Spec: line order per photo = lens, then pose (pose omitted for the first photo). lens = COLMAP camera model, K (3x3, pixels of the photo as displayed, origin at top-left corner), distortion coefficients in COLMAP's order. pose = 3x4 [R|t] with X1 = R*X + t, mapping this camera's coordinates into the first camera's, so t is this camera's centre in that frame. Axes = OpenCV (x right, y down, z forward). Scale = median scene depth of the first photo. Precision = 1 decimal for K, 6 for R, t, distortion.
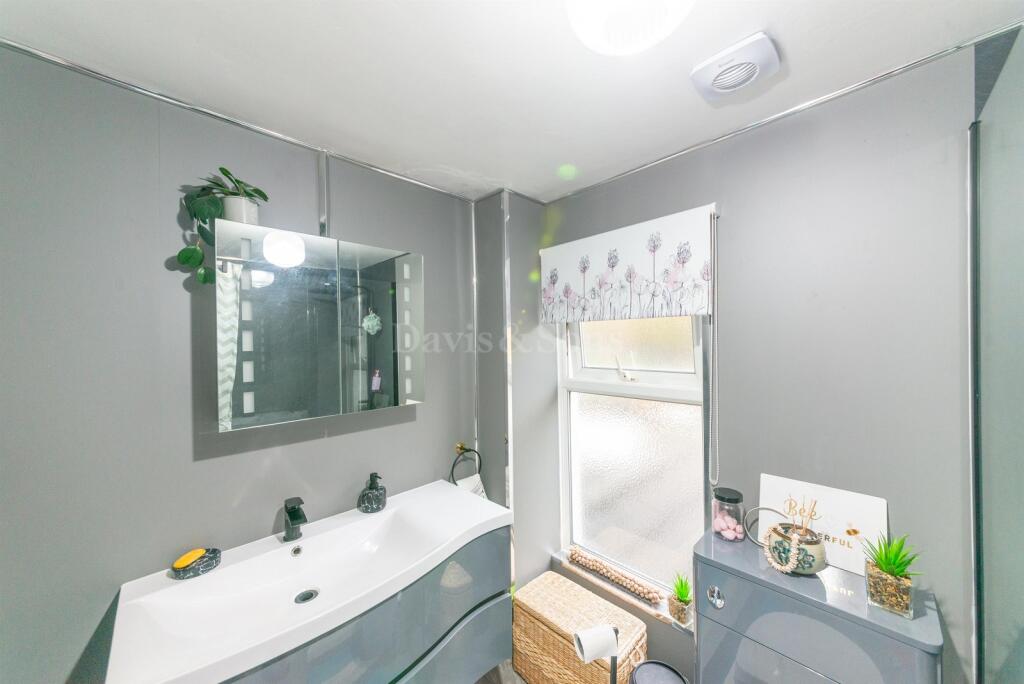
lens RADIAL K [[359.9, 0, 510.6], [0, 359.9, 345.2], [0, 0, 1]] dist [-0.000986, 0.000098]
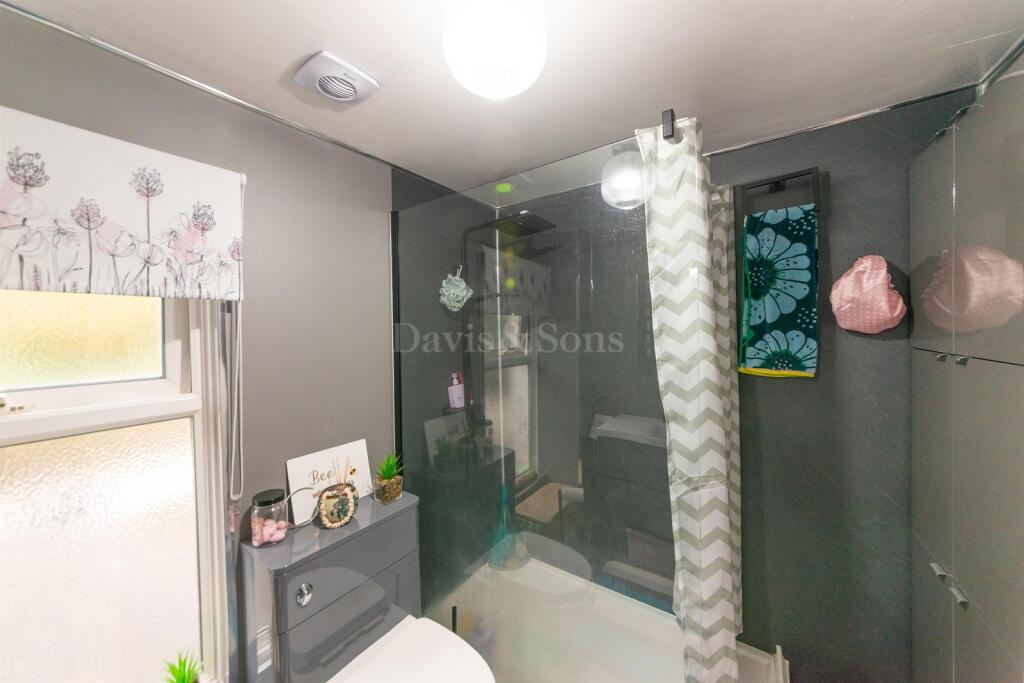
lens RADIAL K [[359.9, 0, 510.7], [0, 359.9, 333.3], [0, 0, 1]] dist [-0.000986, 0.000098]
pose [[-0.178641, -0.003582, 0.983908, -0.379207], [0.011335, 0.999920, 0.005698, -0.006236], [-0.983849, 0.012170, -0.178586, 0.486855]]
